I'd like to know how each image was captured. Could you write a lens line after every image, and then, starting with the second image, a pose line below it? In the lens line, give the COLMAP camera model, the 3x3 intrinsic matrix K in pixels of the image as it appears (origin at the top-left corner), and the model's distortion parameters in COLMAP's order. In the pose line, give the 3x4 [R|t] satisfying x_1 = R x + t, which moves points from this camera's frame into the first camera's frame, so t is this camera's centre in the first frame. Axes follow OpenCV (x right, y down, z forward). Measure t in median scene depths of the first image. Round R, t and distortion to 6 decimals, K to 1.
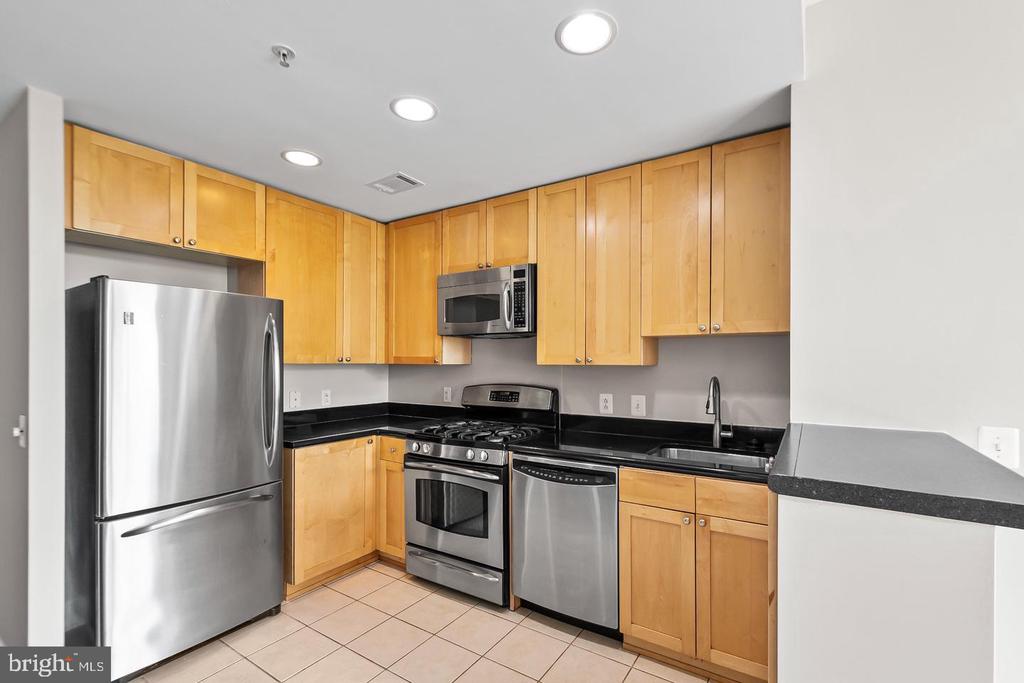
lens RADIAL K [[449.4, 0, 520.4], [0, 449.4, 359.6], [0, 0, 1]] dist [0.006678, -0.001319]
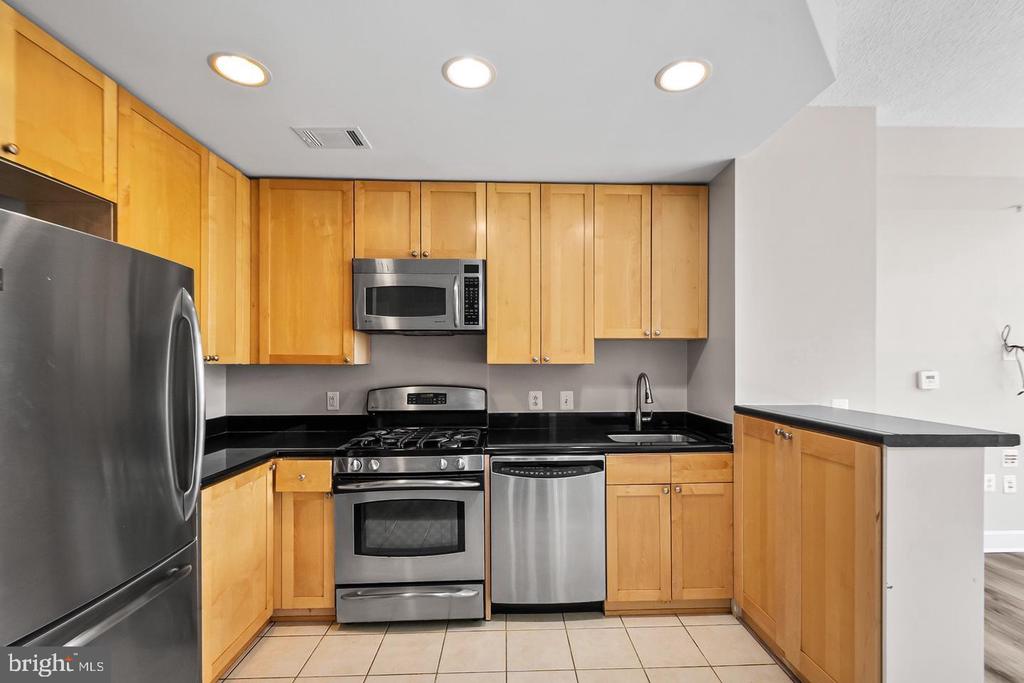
lens RADIAL K [[449.4, 0, 517.1], [0, 449.4, 359.2], [0, 0, 1]] dist [0.006678, -0.001319]
pose [[0.823847, 0.000802, 0.566811, -0.472856], [-0.000615, 1.000000, -0.000520, 0.001443], [-0.566812, 0.000080, 0.823847, 0.161588]]
